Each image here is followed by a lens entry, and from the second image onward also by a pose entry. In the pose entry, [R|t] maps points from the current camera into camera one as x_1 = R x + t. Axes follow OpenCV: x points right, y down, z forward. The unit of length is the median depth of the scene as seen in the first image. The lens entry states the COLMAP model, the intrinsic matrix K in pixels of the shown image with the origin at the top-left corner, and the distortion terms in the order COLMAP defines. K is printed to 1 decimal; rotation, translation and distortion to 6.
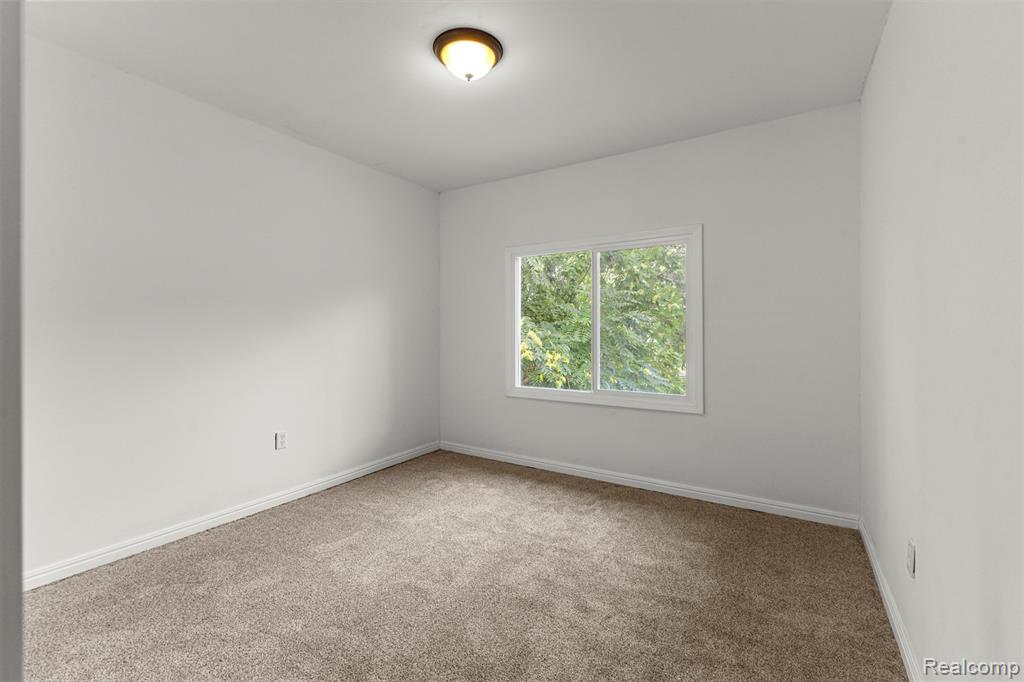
lens RADIAL K [[447.0, 0, 513.2], [0, 447.0, 336.0], [0, 0, 1]] dist [0.010911, 0.000139]
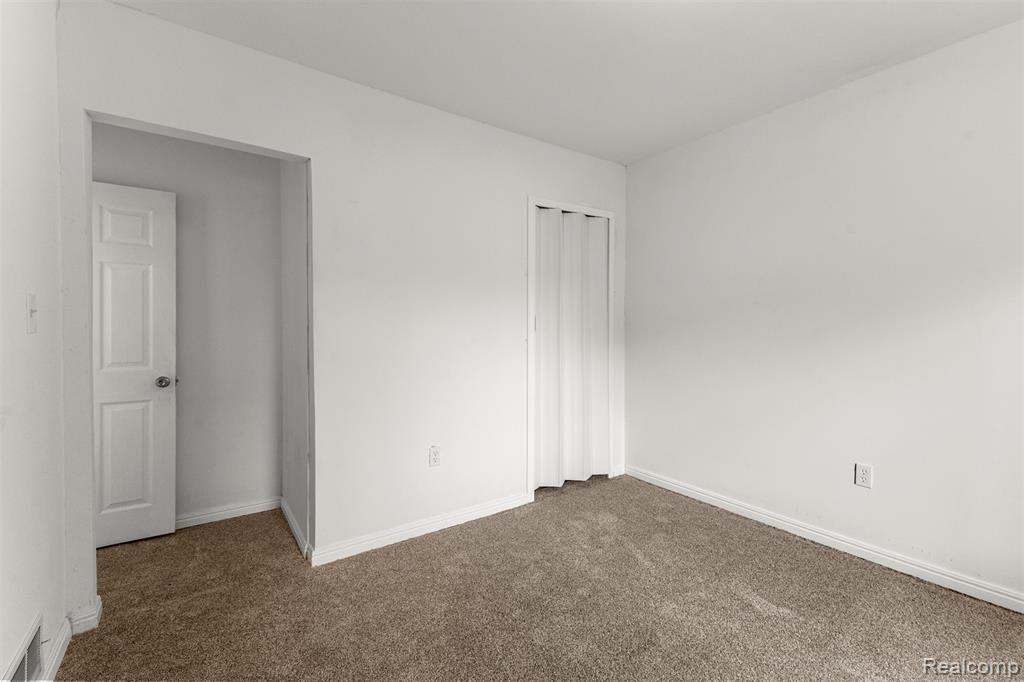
lens RADIAL K [[447.0, 0, 514.1], [0, 447.0, 335.4], [0, 0, 1]] dist [0.010911, 0.000139]
pose [[-0.405638, 0.013385, -0.913936, 0.461069], [-0.010303, 0.999762, 0.019215, -0.015937], [0.913976, 0.017211, -0.405403, 0.828177]]
